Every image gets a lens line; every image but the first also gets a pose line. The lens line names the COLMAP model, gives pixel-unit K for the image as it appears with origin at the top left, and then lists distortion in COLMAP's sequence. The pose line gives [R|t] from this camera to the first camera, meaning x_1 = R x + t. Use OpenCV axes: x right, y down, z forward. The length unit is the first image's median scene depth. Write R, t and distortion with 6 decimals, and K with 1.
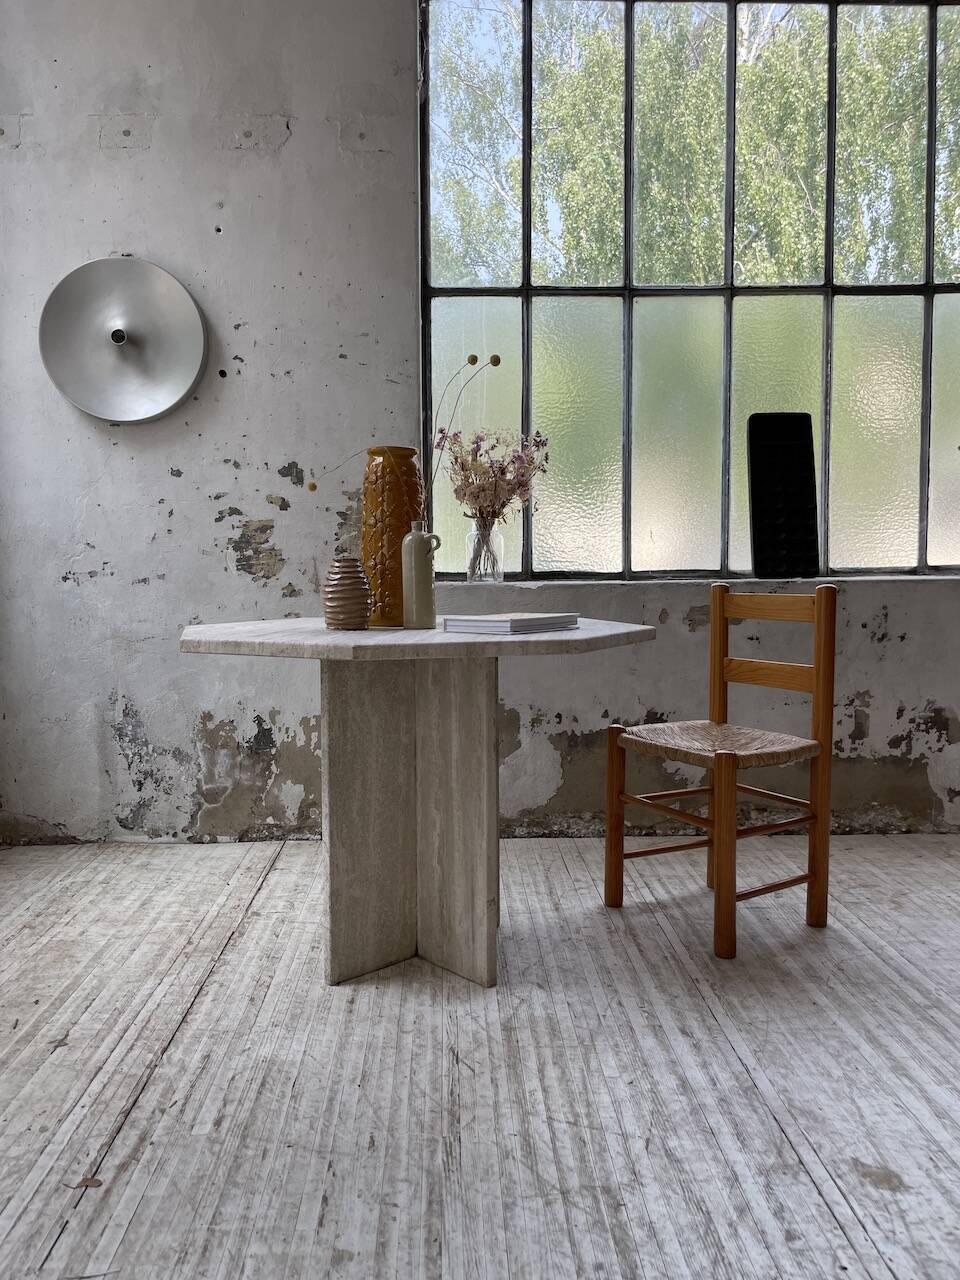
lens RADIAL K [[973.6, 0, 476.0], [0, 973.6, 630.0], [0, 0, 1]] dist [0.088281, -0.122752]
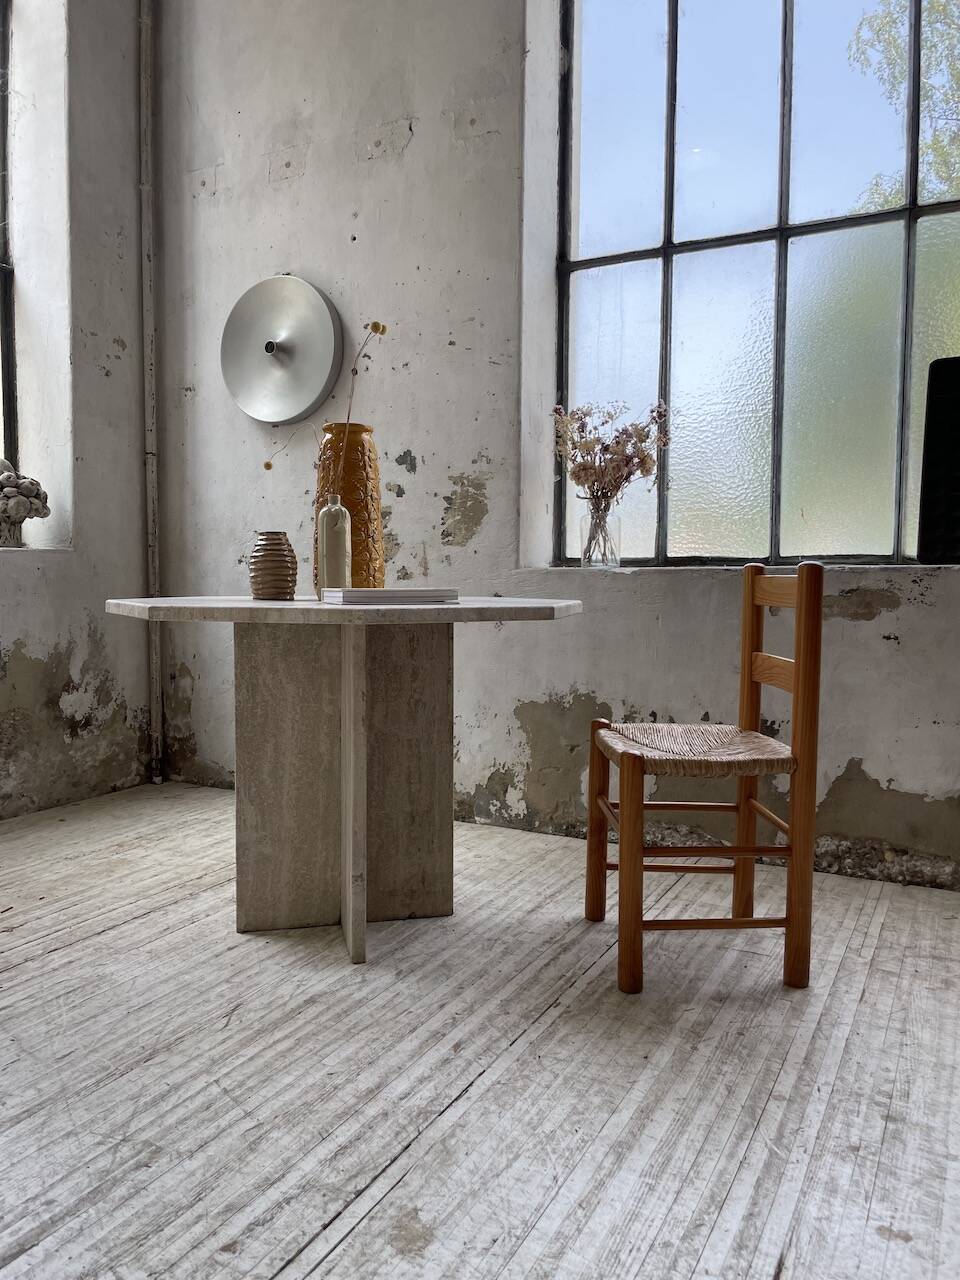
lens RADIAL K [[973.6, 0, 475.3], [0, 973.6, 633.0], [0, 0, 1]] dist [0.088281, -0.122752]
pose [[0.871160, 0.038168, -0.489514, 0.526221], [-0.039876, 0.999181, 0.006941, 0.017650], [0.489378, 0.013473, 0.871968, 0.172199]]
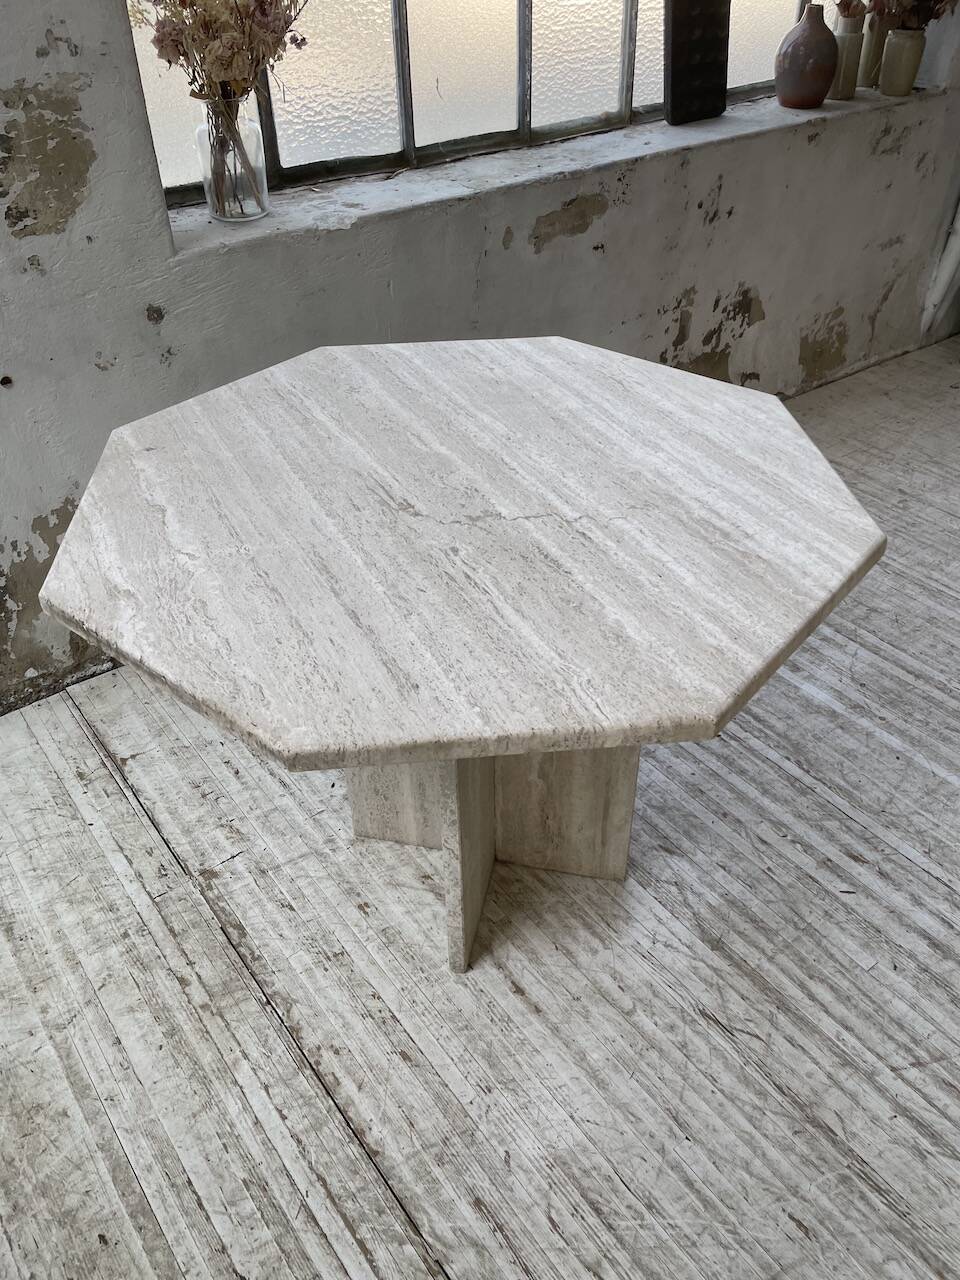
lens RADIAL K [[978.5, 0, 493.0], [0, 978.5, 649.0], [0, 0, 1]] dist [0.082892, -0.113272]
pose [[0.813322, -0.360891, 0.456361, -0.347644], [0.038481, 0.816026, 0.576733, -0.254761], [-0.580540, -0.451508, 0.677579, 0.521840]]
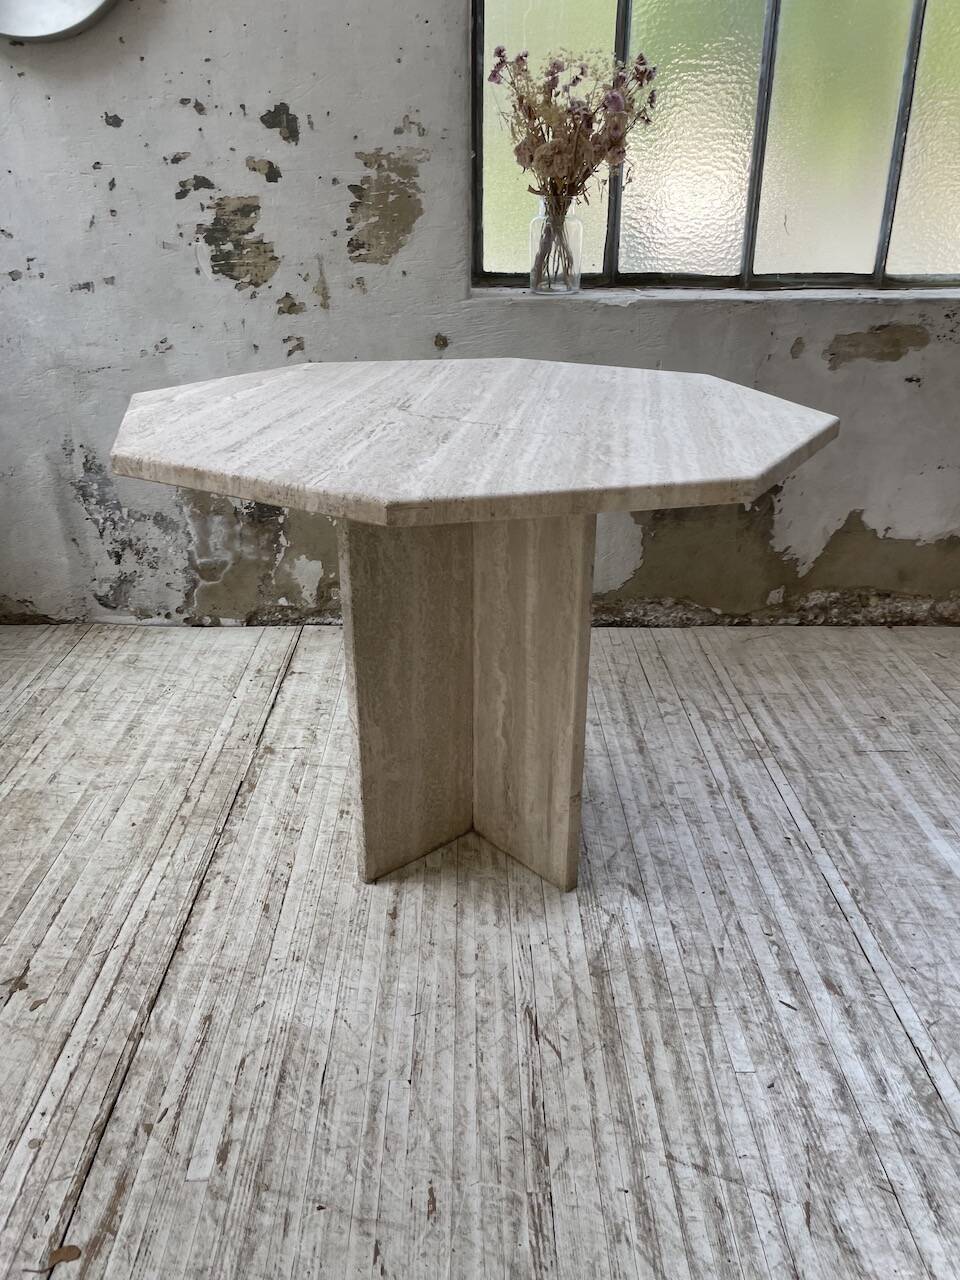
lens RADIAL K [[978.5, 0, 491.6], [0, 978.5, 649.1], [0, 0, 1]] dist [0.082892, -0.113272]
pose [[0.999837, 0.017642, -0.003716, -0.042741], [-0.015208, 0.935981, 0.351721, -0.082657], [0.009683, -0.351608, 0.936097, 0.296820]]
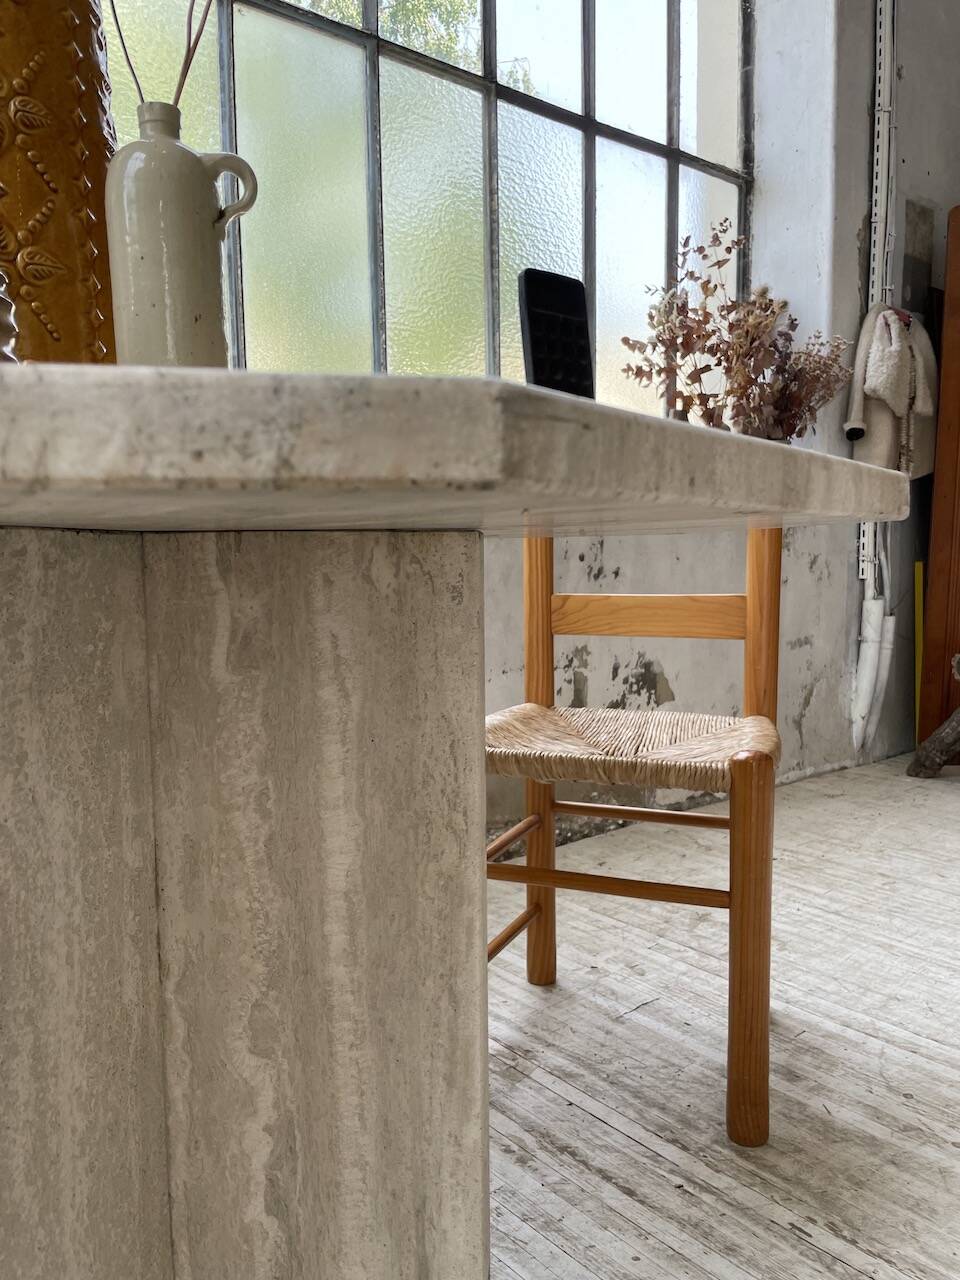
lens RADIAL K [[978.5, 0, 493.1], [0, 978.5, 650.8], [0, 0, 1]] dist [0.082892, -0.113272]
pose [[0.777980, -0.064639, 0.624956, -0.163642], [0.043519, 0.997849, 0.049033, 0.036526], [-0.626781, -0.010950, 0.779119, 0.650317]]
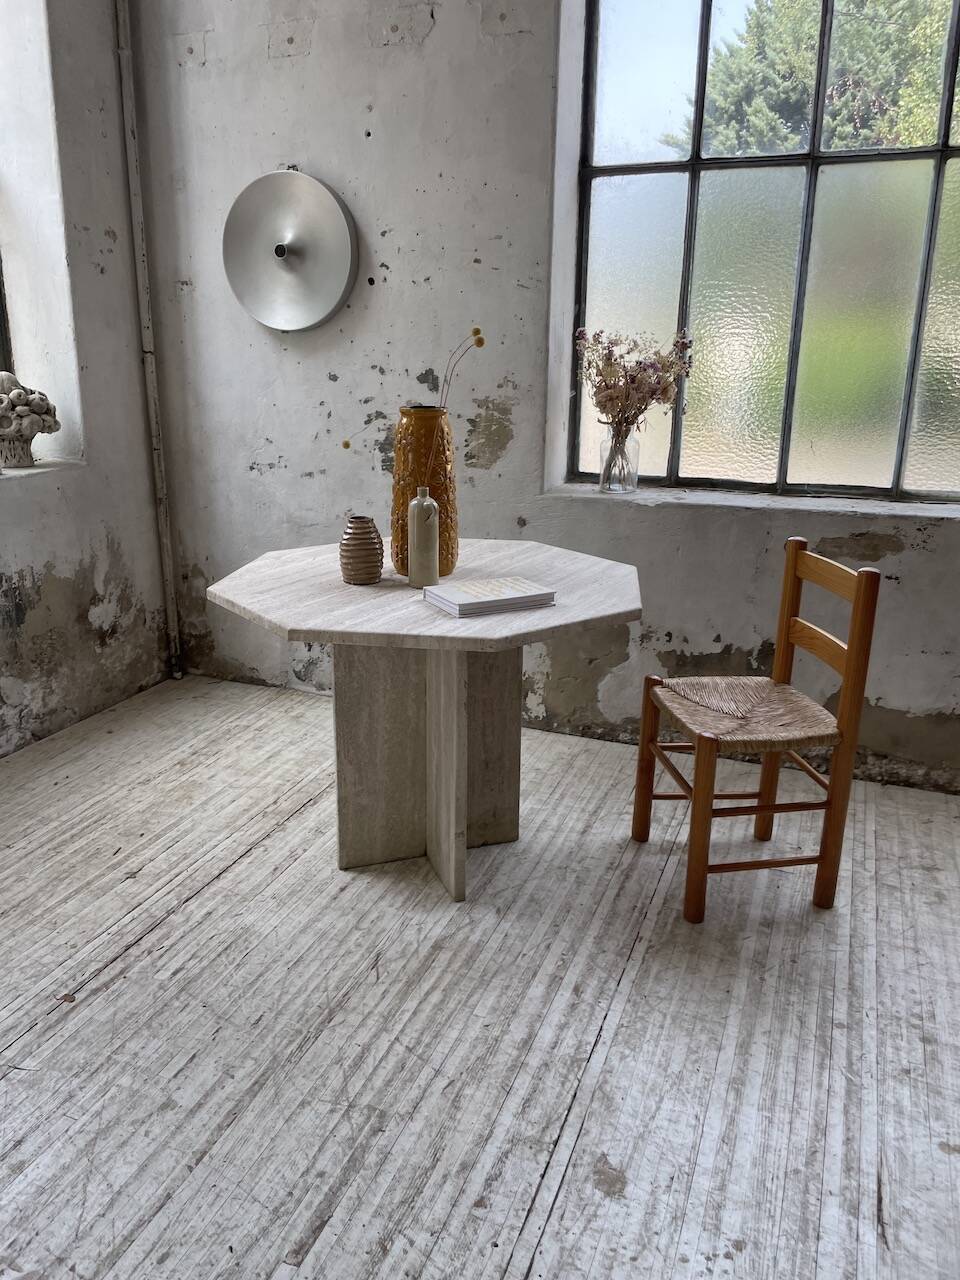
lens RADIAL K [[973.6, 0, 468.0], [0, 973.6, 627.2], [0, 0, 1]] dist [0.088281, -0.122752]
pose [[0.917604, 0.124827, -0.377388, 0.375390], [-0.038846, 0.973028, 0.227393, -0.190877], [0.395594, -0.193997, 0.897703, 0.028001]]
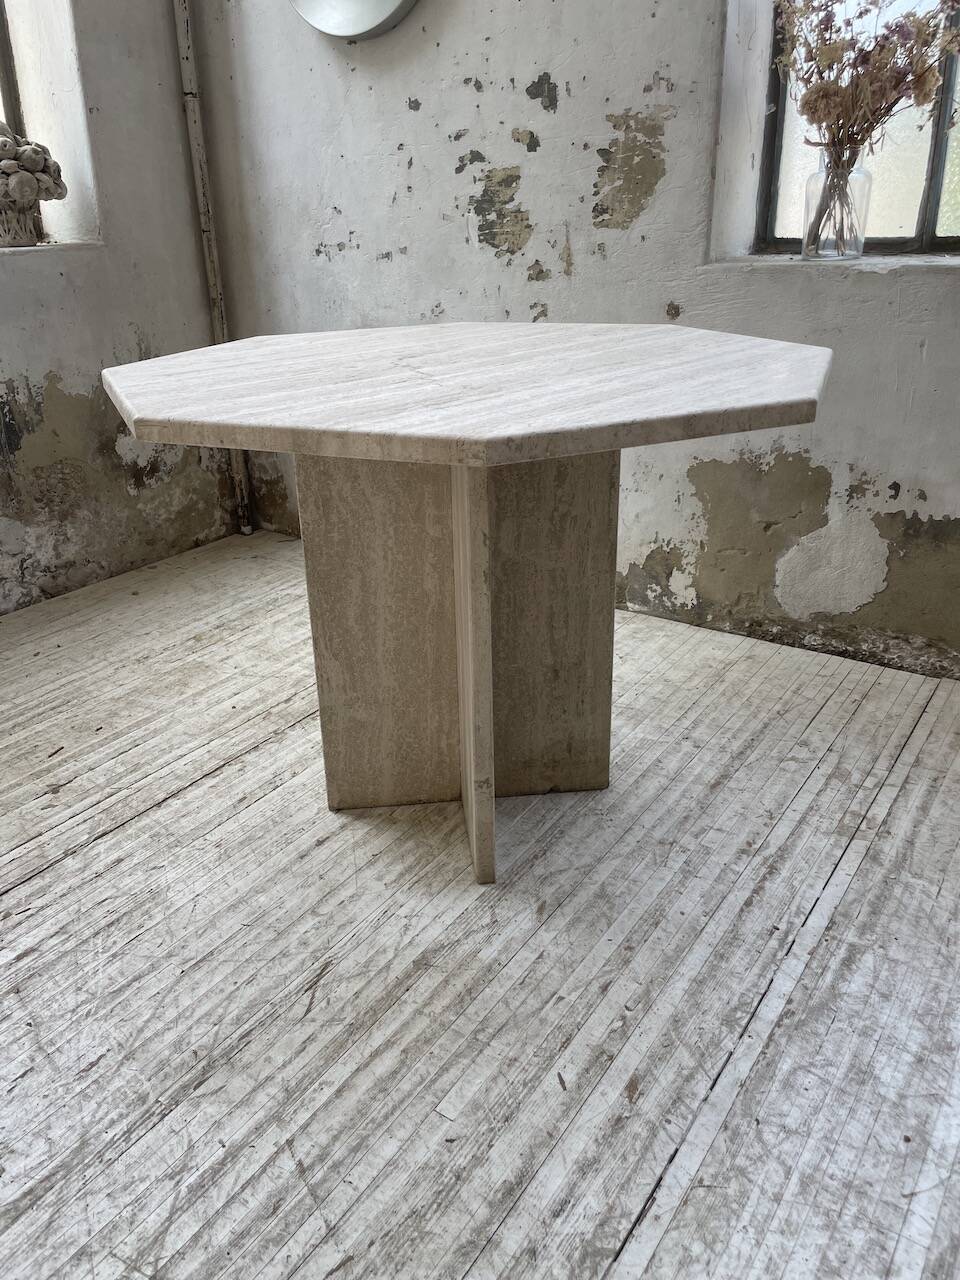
lens RADIAL K [[973.6, 0, 466.7], [0, 973.6, 629.0], [0, 0, 1]] dist [0.088281, -0.122752]
pose [[0.801998, 0.221762, -0.554635, 0.328655], [-0.016545, 0.936421, 0.350489, -0.063166], [0.597097, -0.271915, 0.754677, 0.439741]]
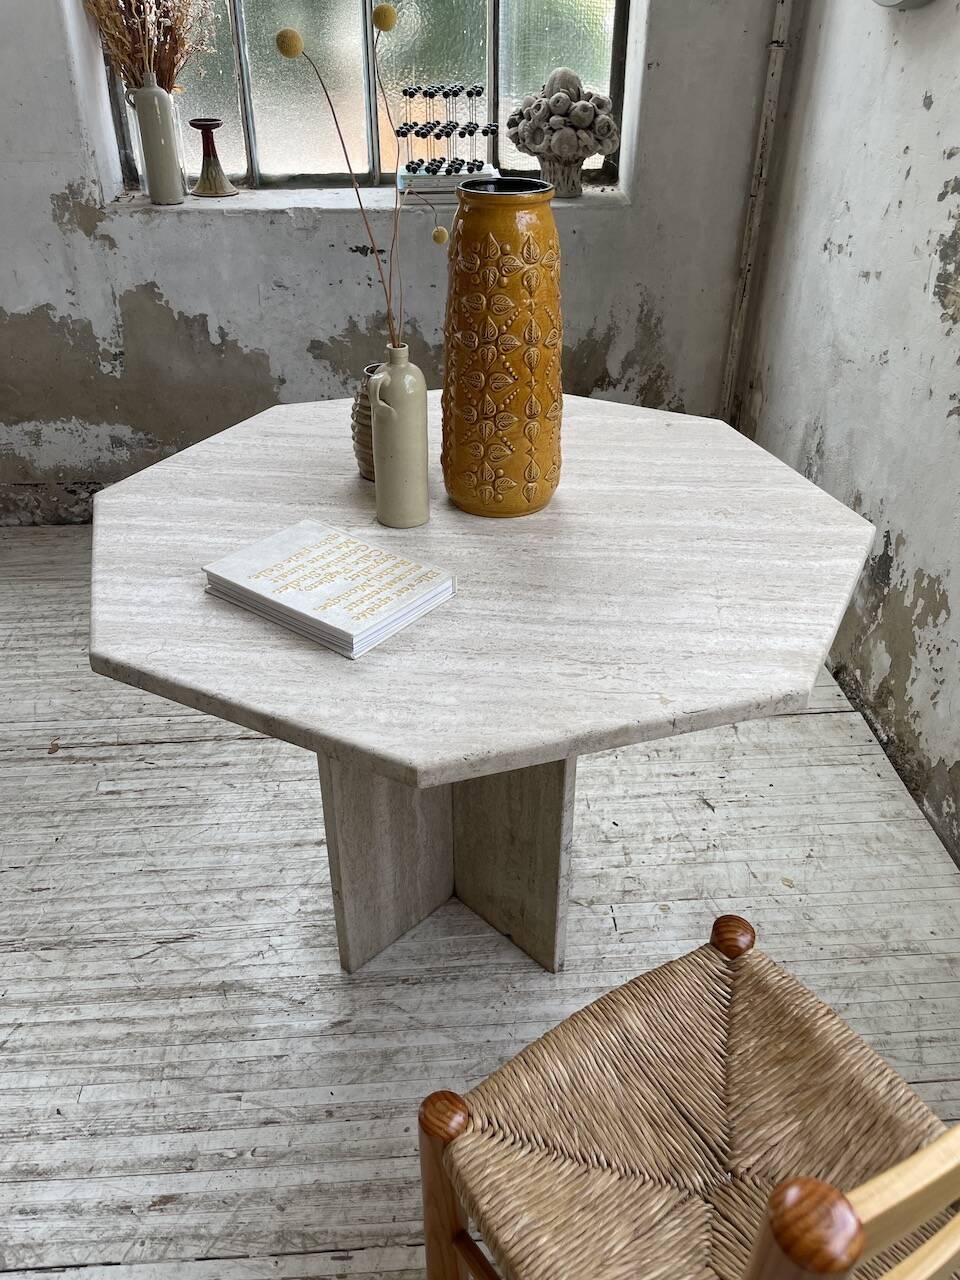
lens RADIAL K [[978.5, 0, 483.6], [0, 978.5, 624.6], [0, 0, 1]] dist [0.082892, -0.113272]
pose [[0.038541, 0.540656, -0.840361, 0.475861], [-0.064587, 0.840575, 0.537831, -0.265310], [0.997168, 0.033548, 0.067316, 0.936413]]
